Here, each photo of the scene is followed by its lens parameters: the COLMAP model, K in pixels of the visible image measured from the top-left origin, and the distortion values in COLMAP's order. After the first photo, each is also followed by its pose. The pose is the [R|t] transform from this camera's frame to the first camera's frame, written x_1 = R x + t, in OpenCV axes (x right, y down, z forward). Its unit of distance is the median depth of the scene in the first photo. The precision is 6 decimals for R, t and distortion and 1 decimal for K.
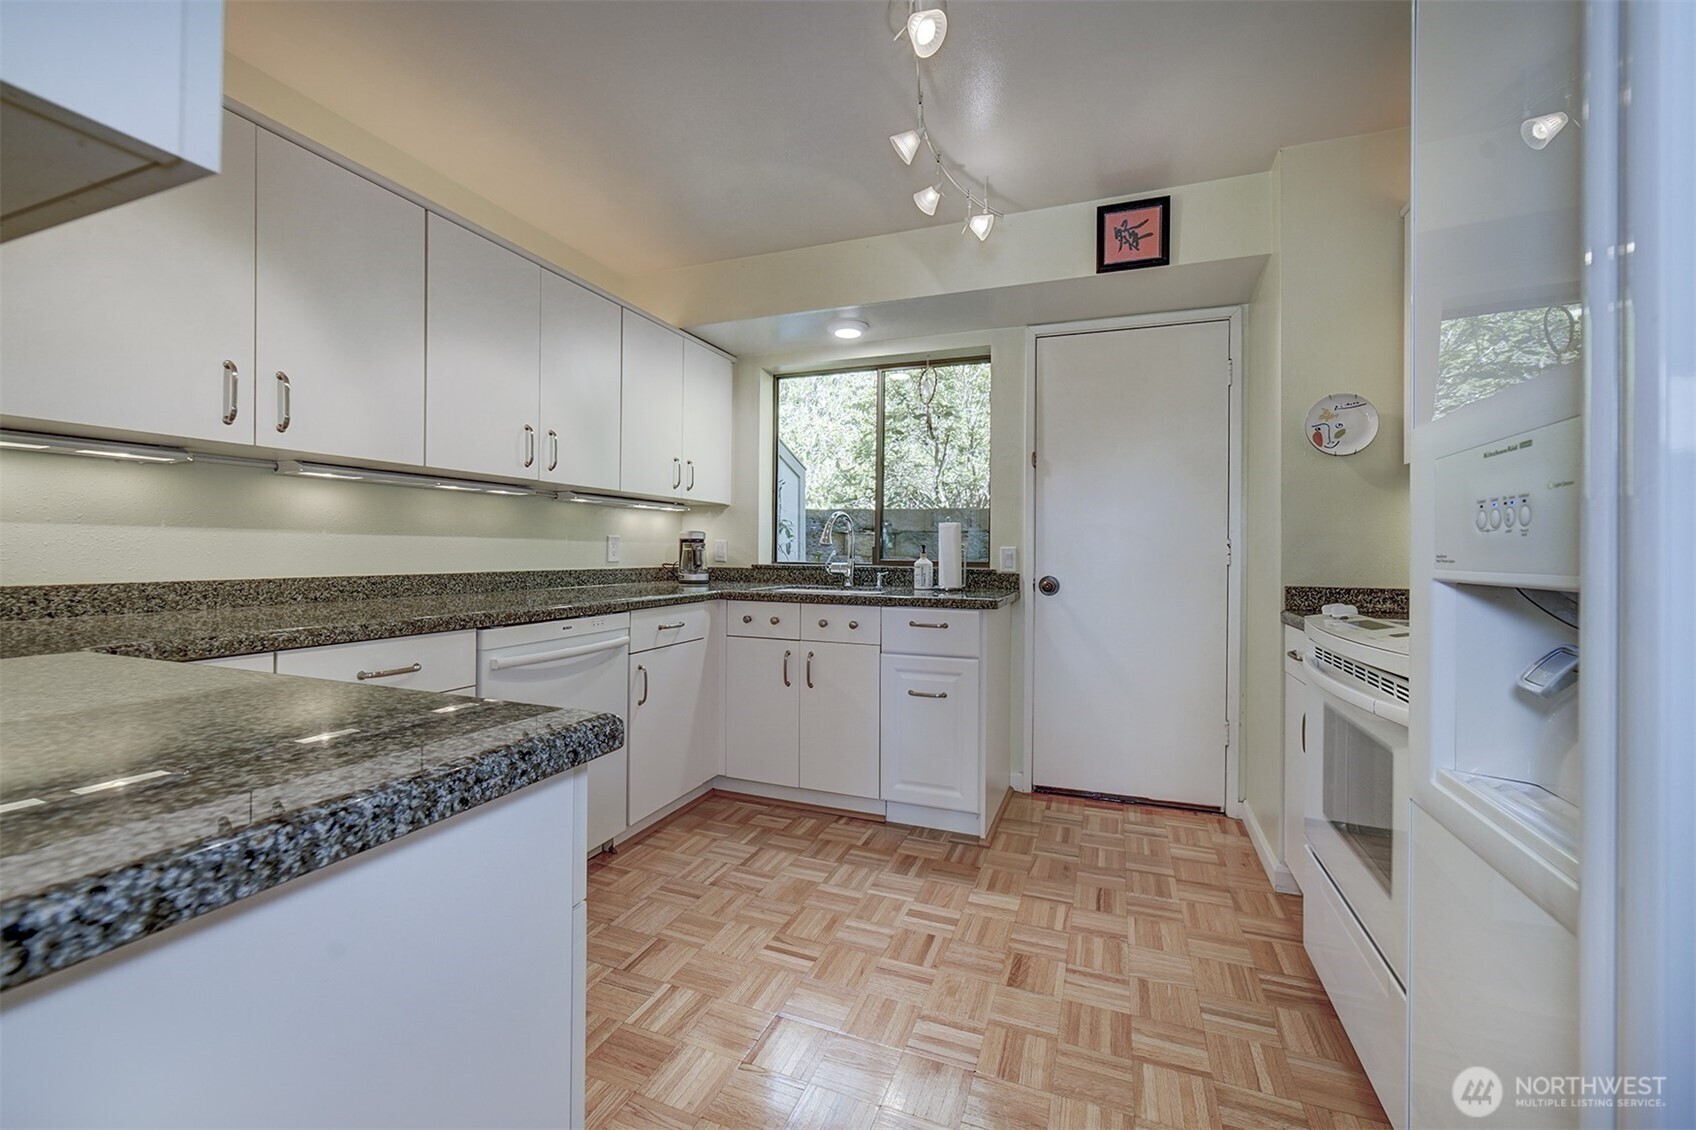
lens RADIAL K [[677.9, 0, 854.7], [0, 677.9, 542.9], [0, 0, 1]] dist [-0.007841, 0.000369]
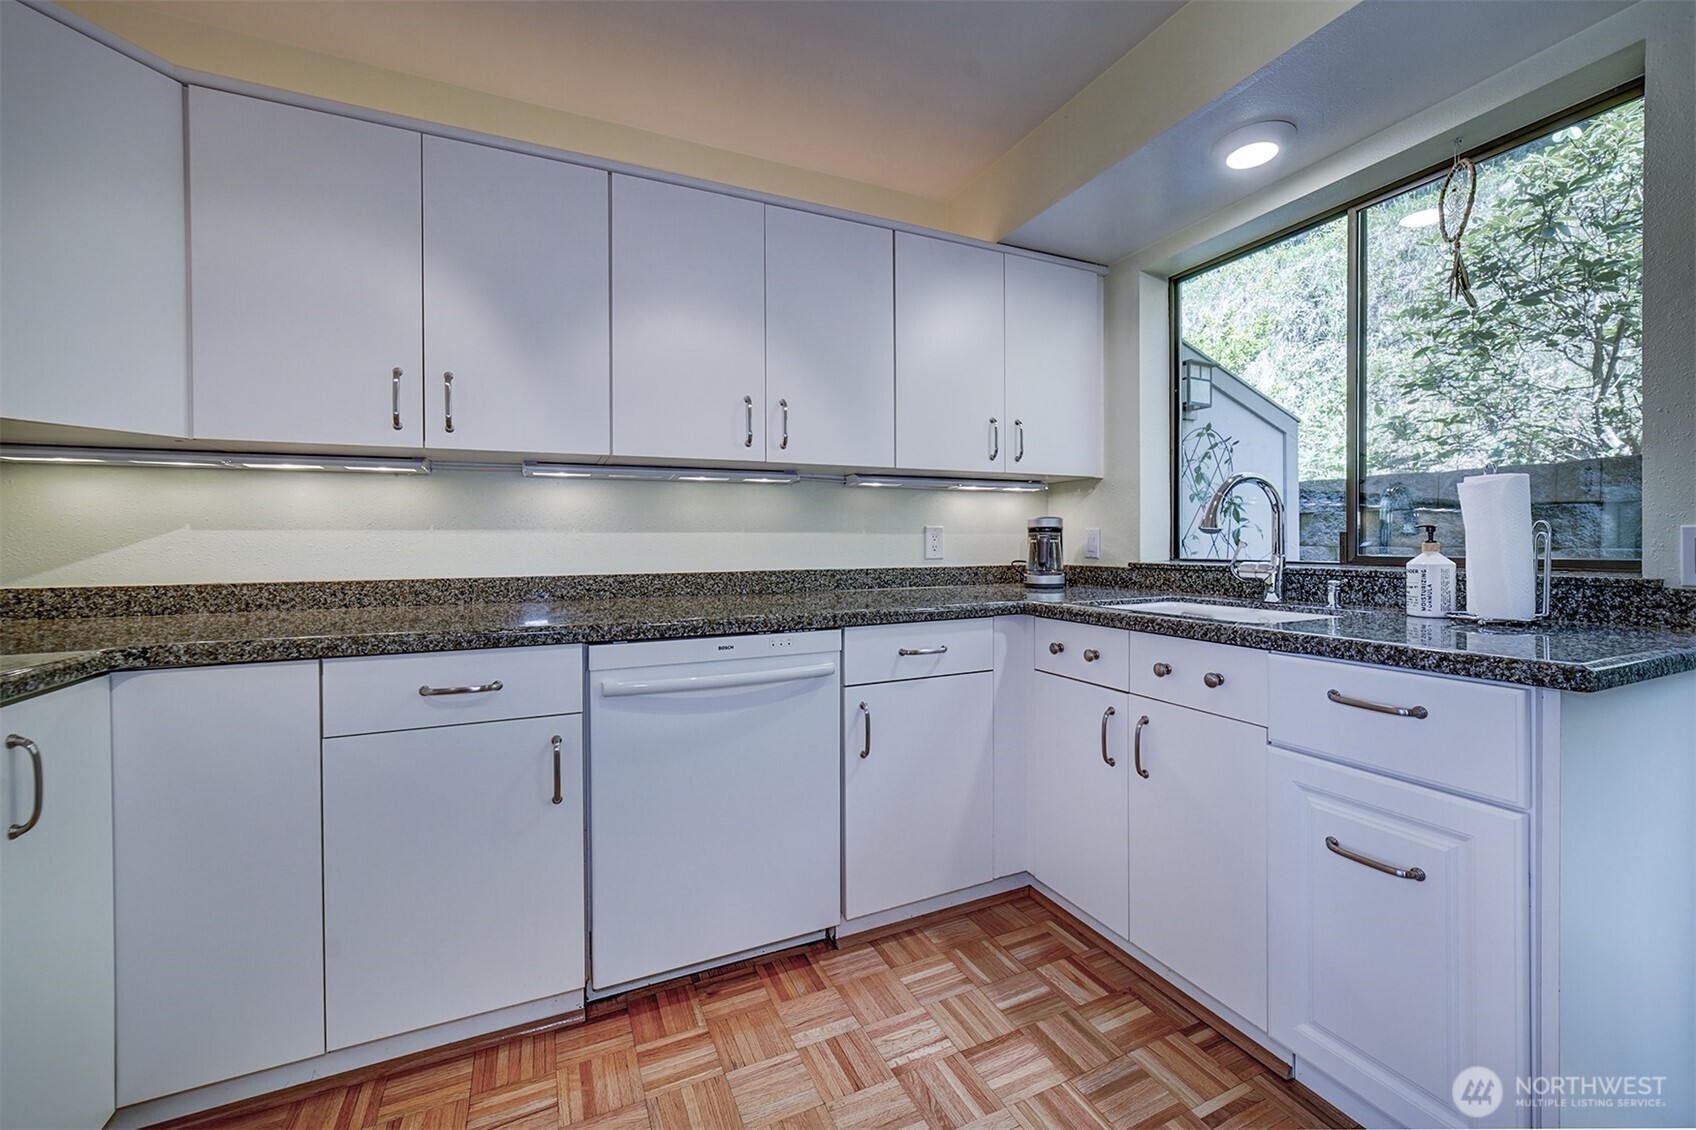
lens RADIAL K [[677.9, 0, 854.7], [0, 677.9, 542.9], [0, 0, 1]] dist [-0.007841, 0.000369]
pose [[0.714137, -0.013522, -0.699876, 0.160278], [0.021428, 0.999767, 0.002548, 0.005845], [0.699678, -0.016817, 0.714260, 0.403992]]
